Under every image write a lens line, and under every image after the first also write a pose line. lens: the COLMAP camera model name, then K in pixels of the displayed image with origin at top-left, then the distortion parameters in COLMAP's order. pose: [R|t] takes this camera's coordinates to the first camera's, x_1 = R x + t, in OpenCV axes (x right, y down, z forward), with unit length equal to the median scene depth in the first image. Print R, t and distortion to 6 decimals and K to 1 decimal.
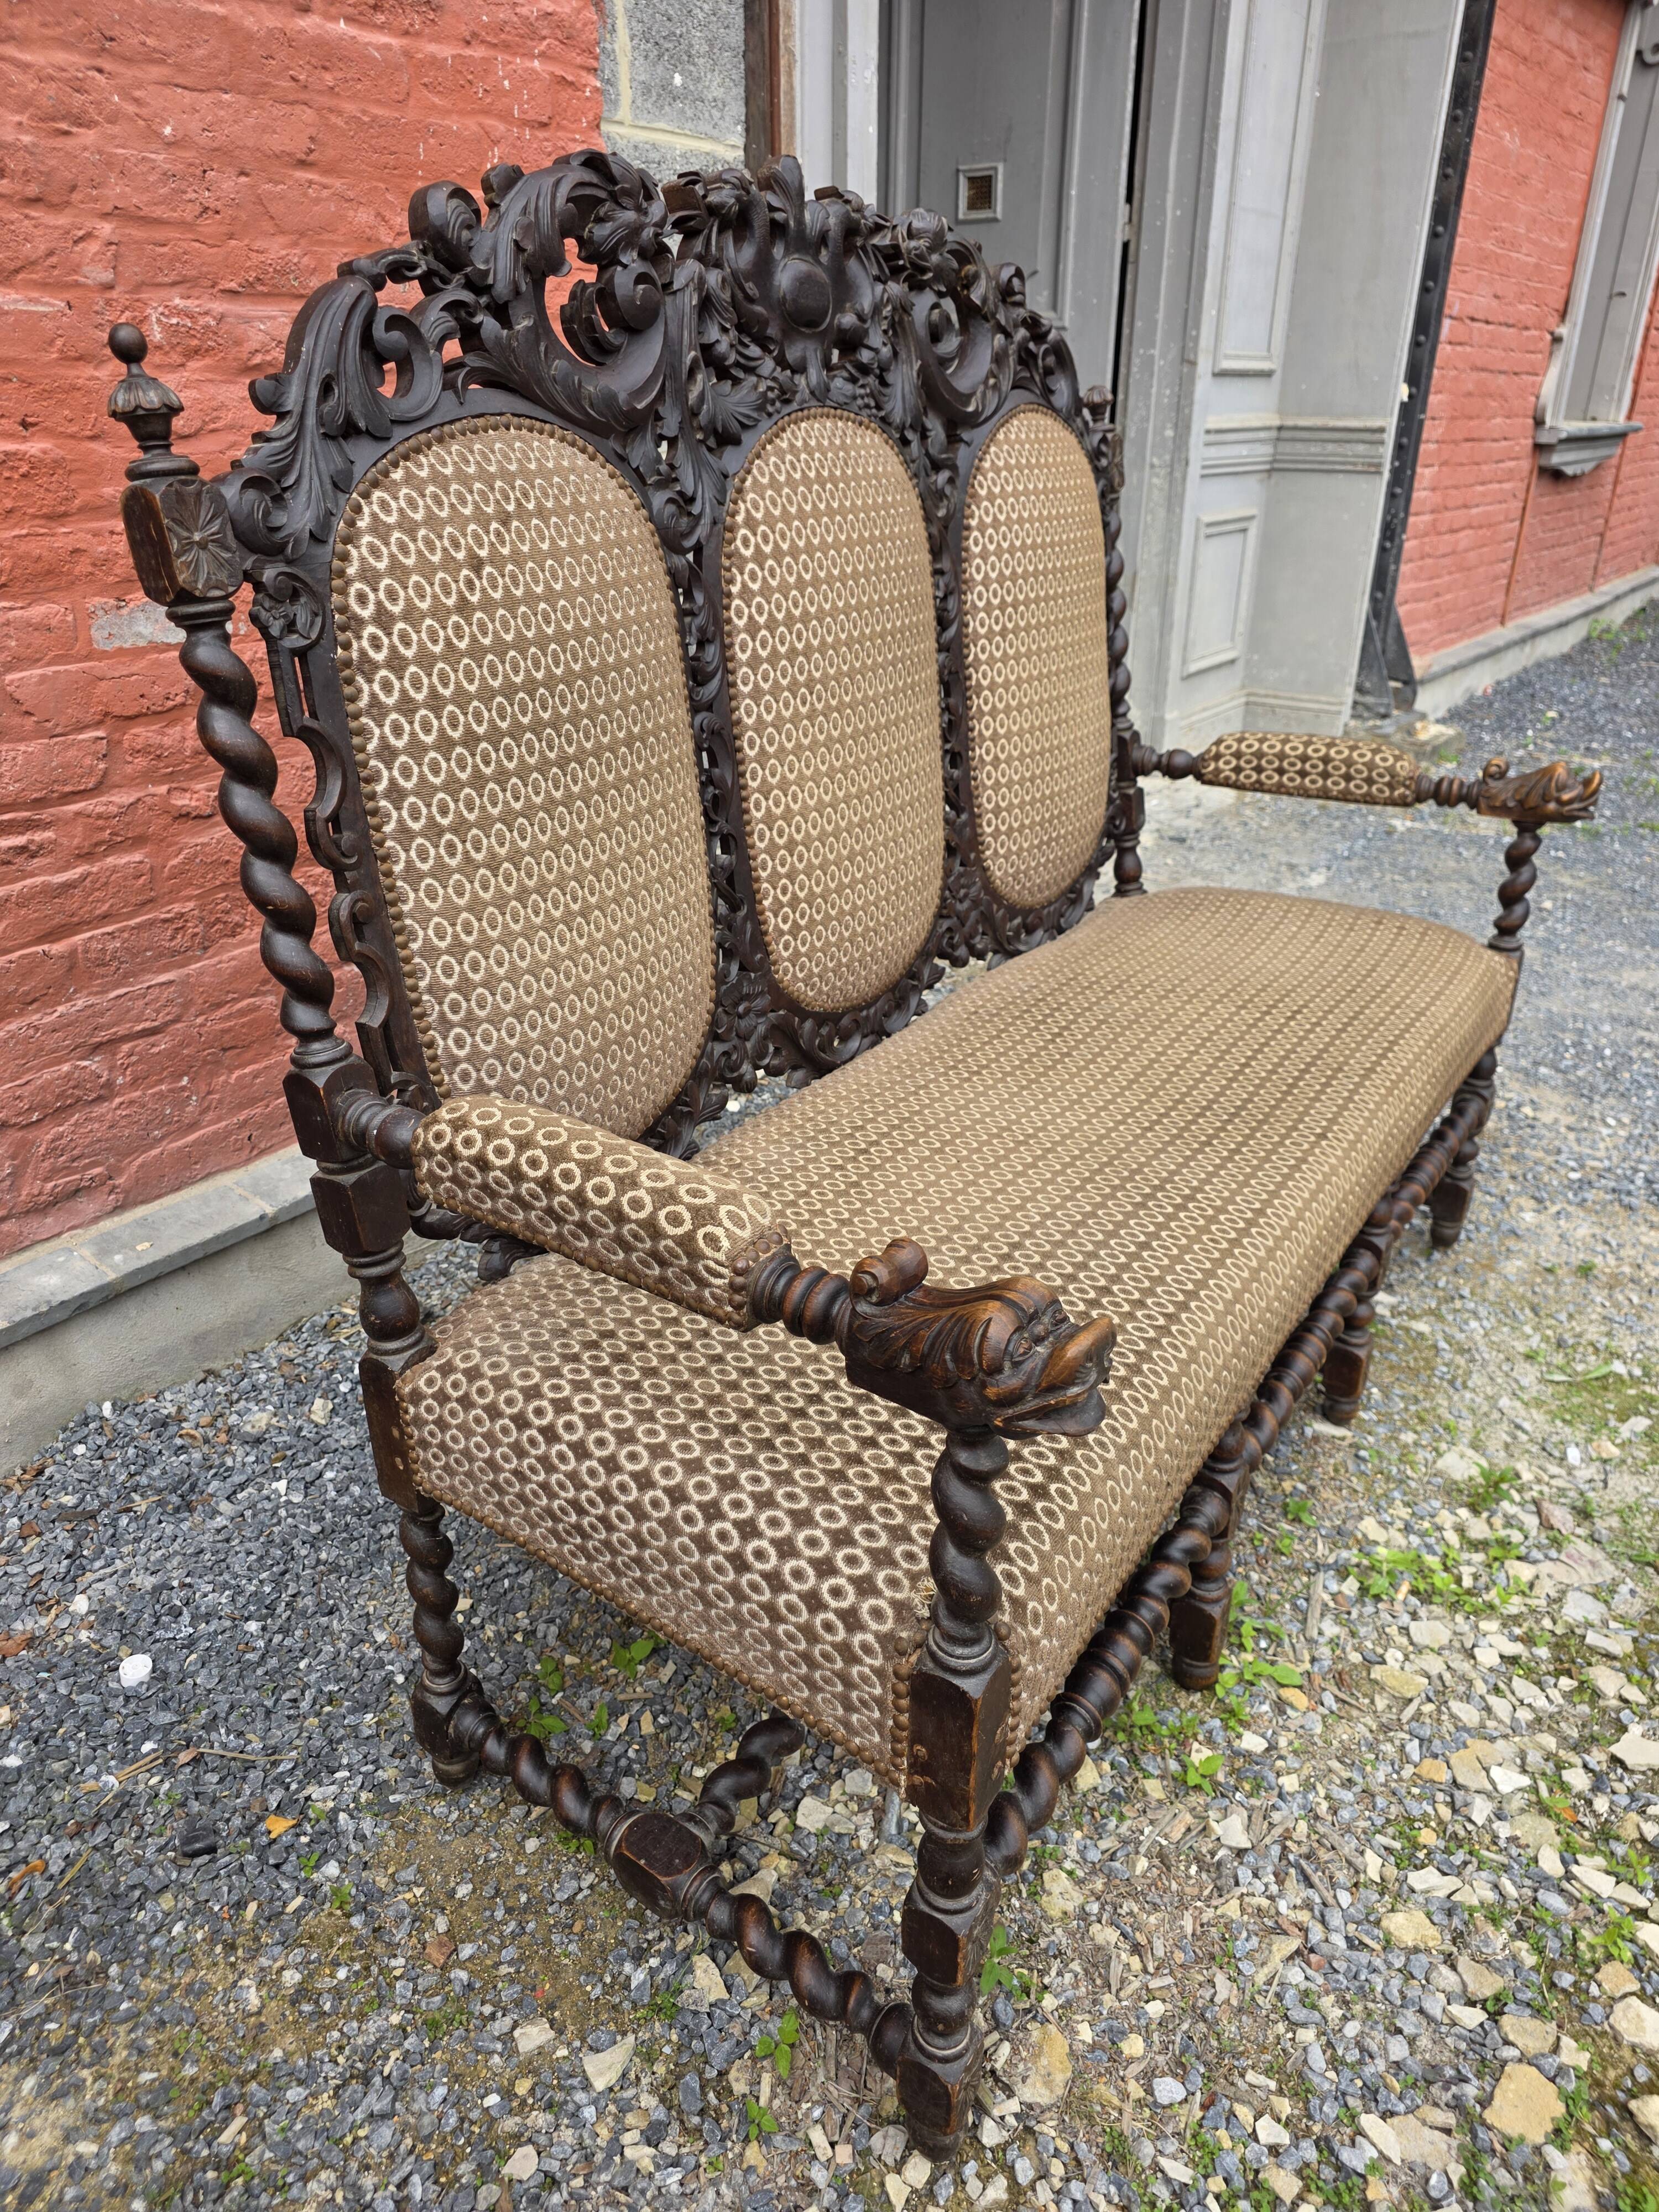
lens RADIAL K [[1499.0, 0, 825.4], [0, 1499.0, 1121.1], [0, 0, 1]] dist [0.022851, -0.013467]
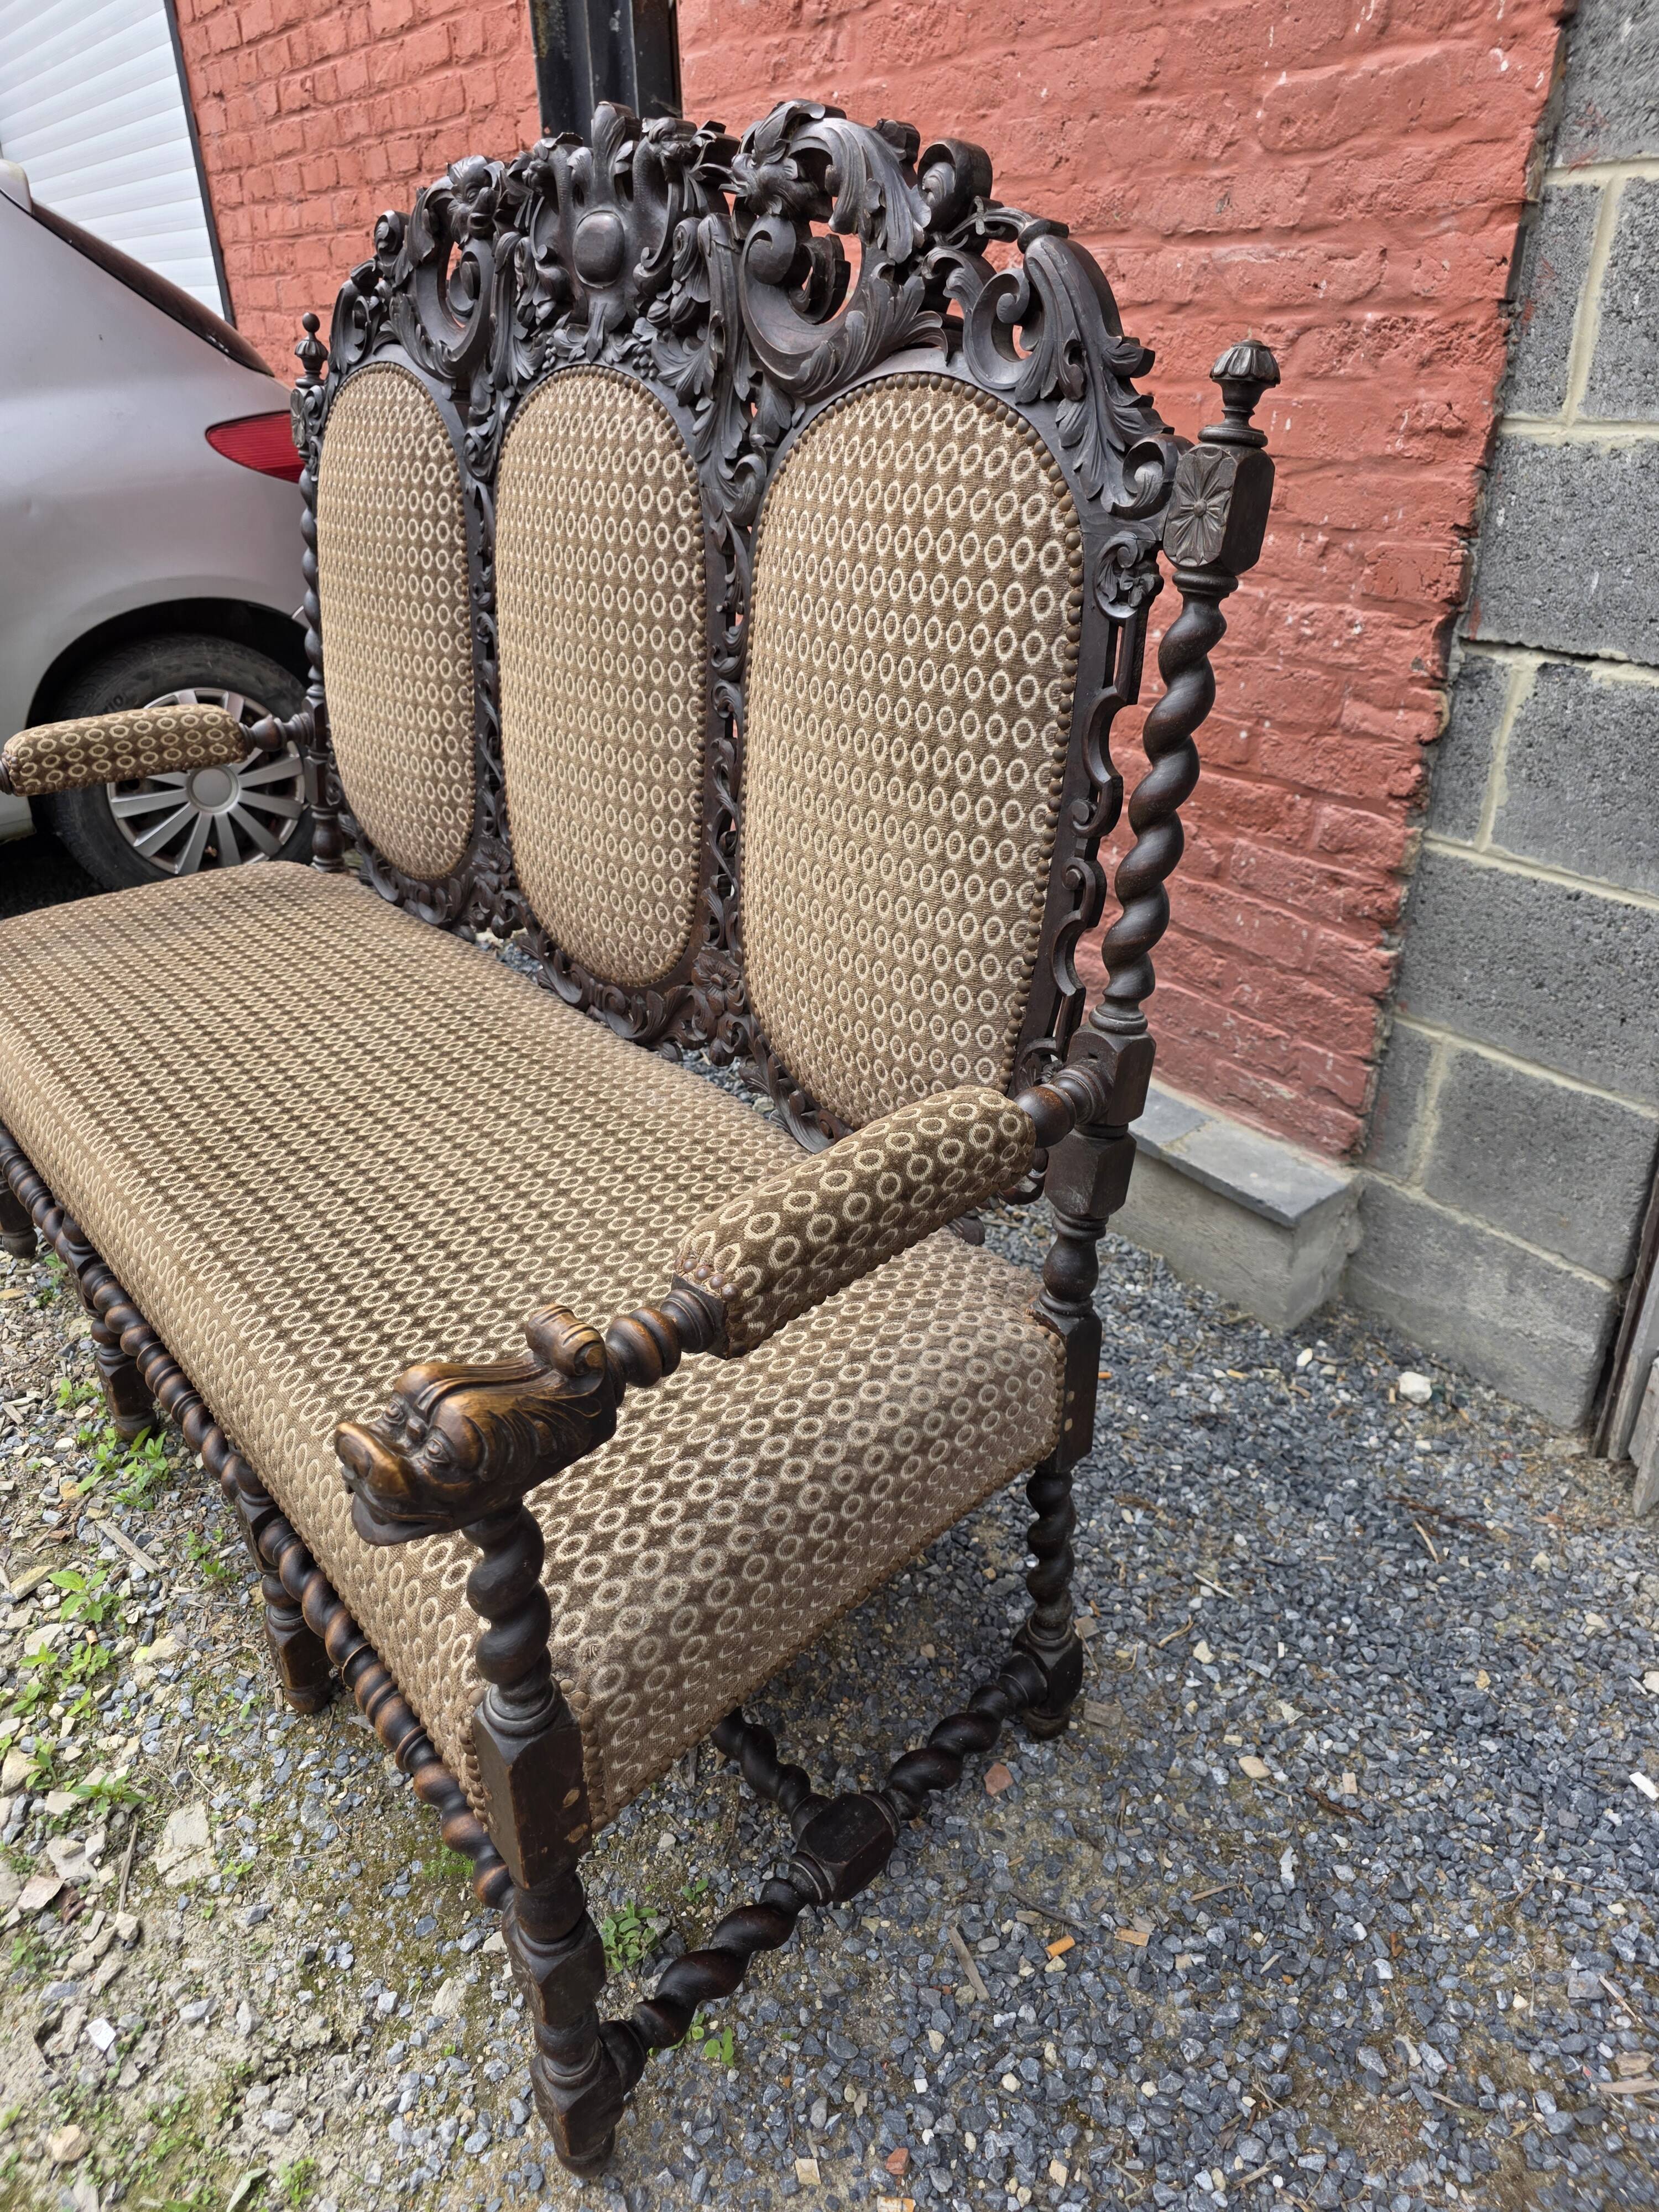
lens RADIAL K [[1508.2, 0, 806.7], [0, 1508.2, 1106.9], [0, 0, 1]] dist [0.023411, -0.017496]
pose [[-0.306527, 0.452142, -0.837621, 1.122920], [-0.393820, 0.740891, 0.544047, -0.800362], [0.866572, 0.496637, -0.049040, 1.592181]]
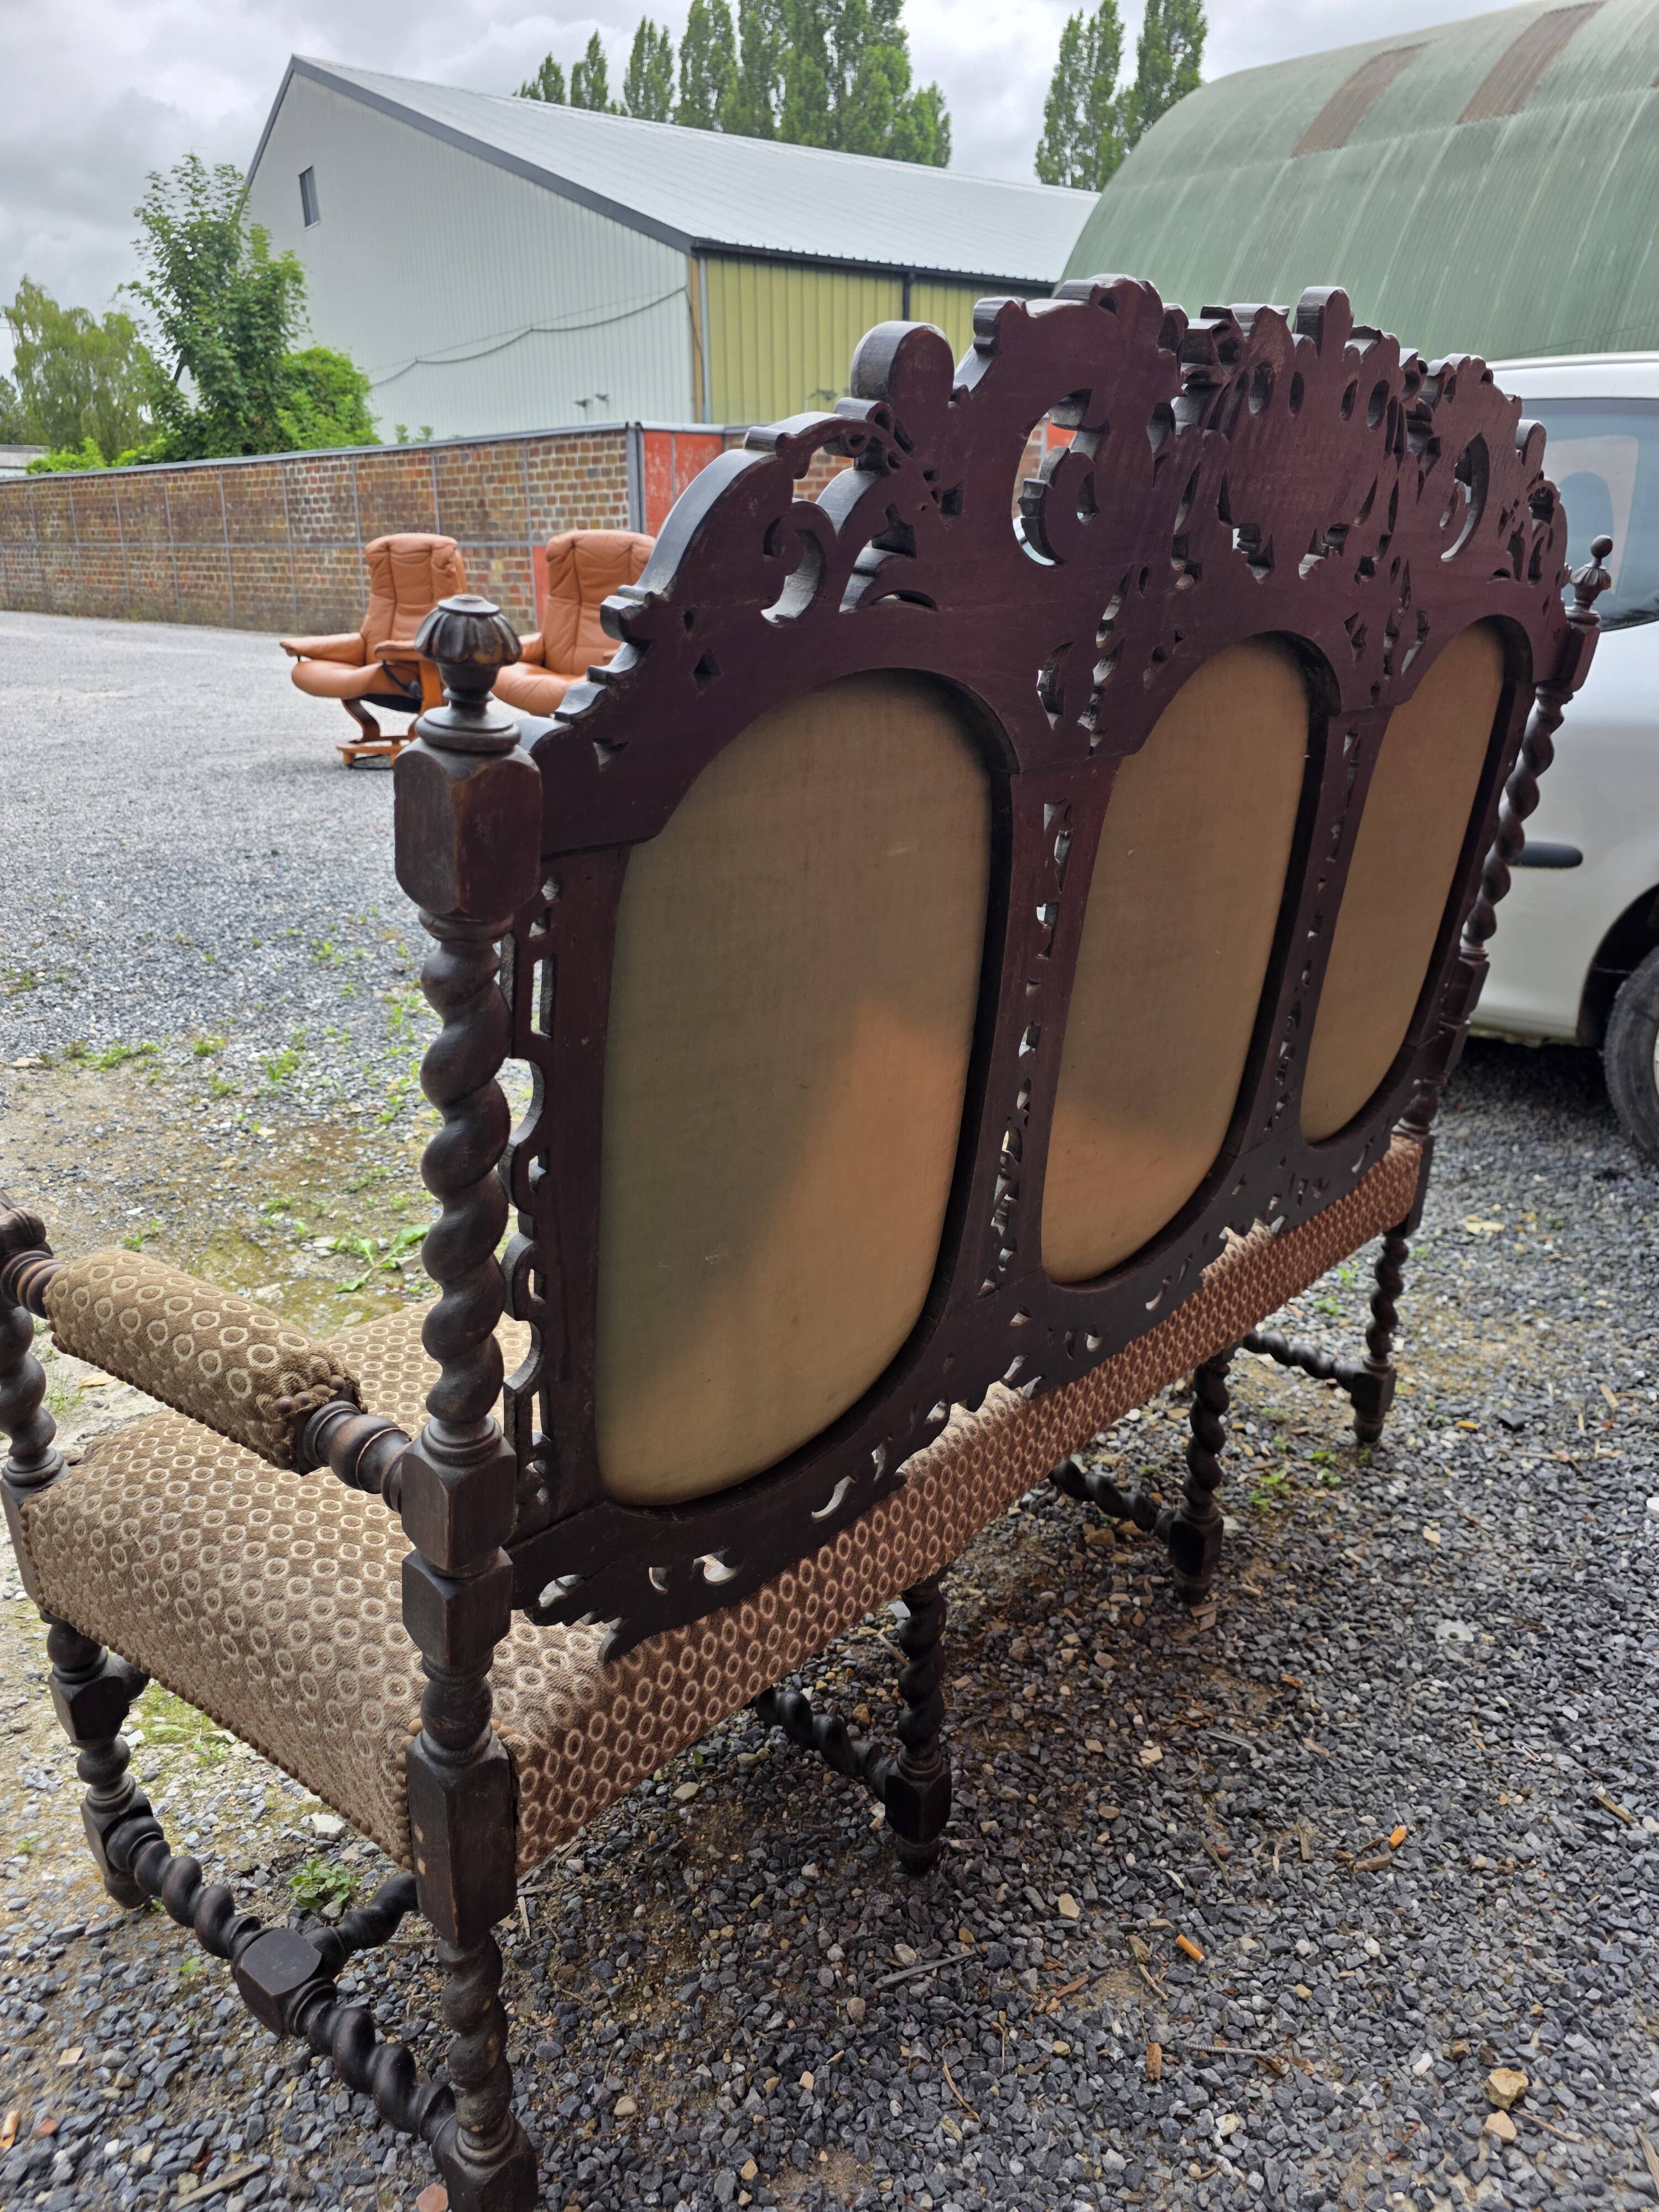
lens RADIAL K [[1480.6, 0, 831.0], [0, 1480.6, 1121.2], [0, 0, 1]] dist [0.038256, -0.027068]
pose [[-0.985873, -0.051831, 0.159274, 0.076758], [0.079478, 0.692284, 0.717235, -0.982269], [-0.147438, 0.719761, -0.678385, 1.993539]]
